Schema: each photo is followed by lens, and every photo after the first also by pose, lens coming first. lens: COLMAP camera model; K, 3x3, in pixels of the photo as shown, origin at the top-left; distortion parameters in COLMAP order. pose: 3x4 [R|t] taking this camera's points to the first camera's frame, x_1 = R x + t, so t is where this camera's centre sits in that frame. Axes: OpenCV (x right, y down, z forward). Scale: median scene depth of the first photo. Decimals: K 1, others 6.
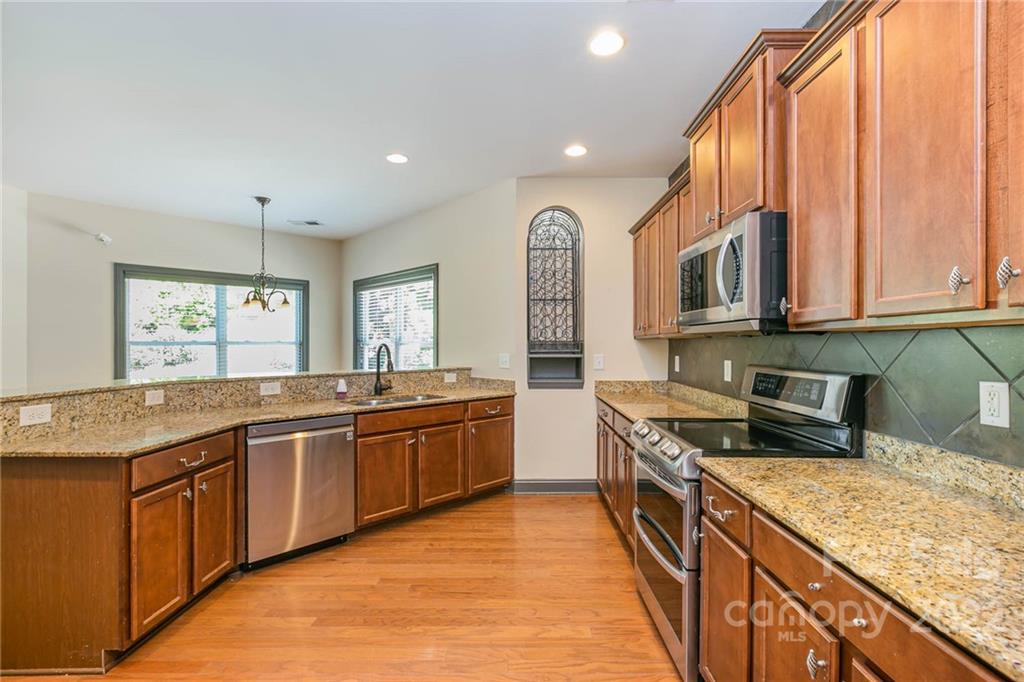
lens RADIAL K [[467.7, 0, 514.0], [0, 467.7, 342.9], [0, 0, 1]] dist [-0.000145, 0.000208]
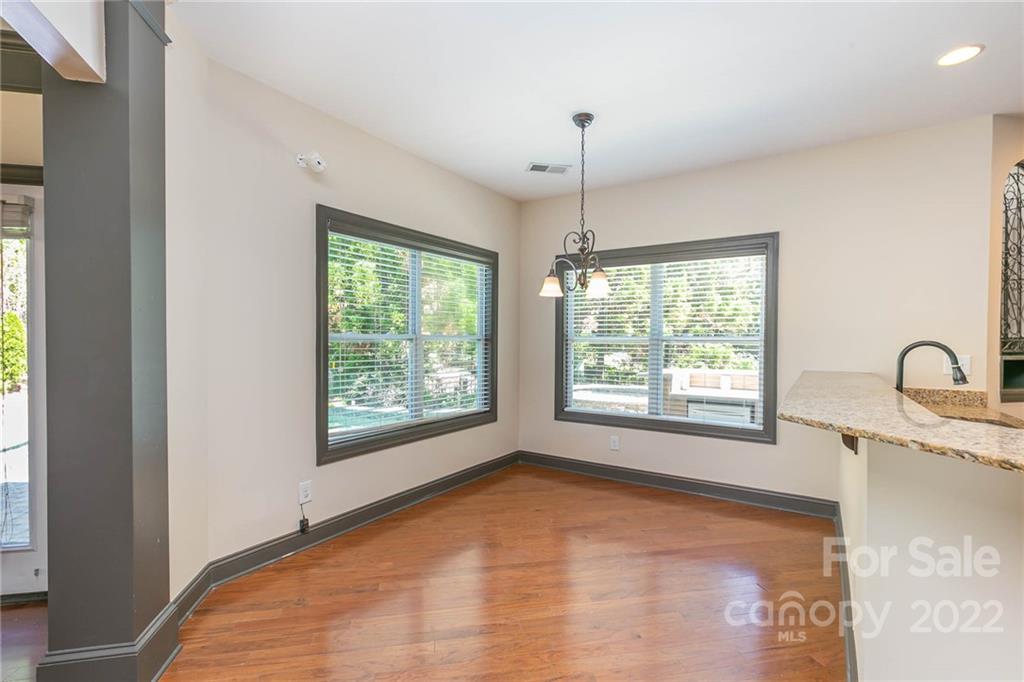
lens RADIAL K [[467.7, 0, 512.3], [0, 467.7, 342.9], [0, 0, 1]] dist [-0.000145, 0.000208]
pose [[0.973768, -0.002910, 0.227526, -0.372636], [-0.001447, 0.999819, 0.018981, -0.004383], [-0.227540, -0.018812, 0.973587, 0.184640]]
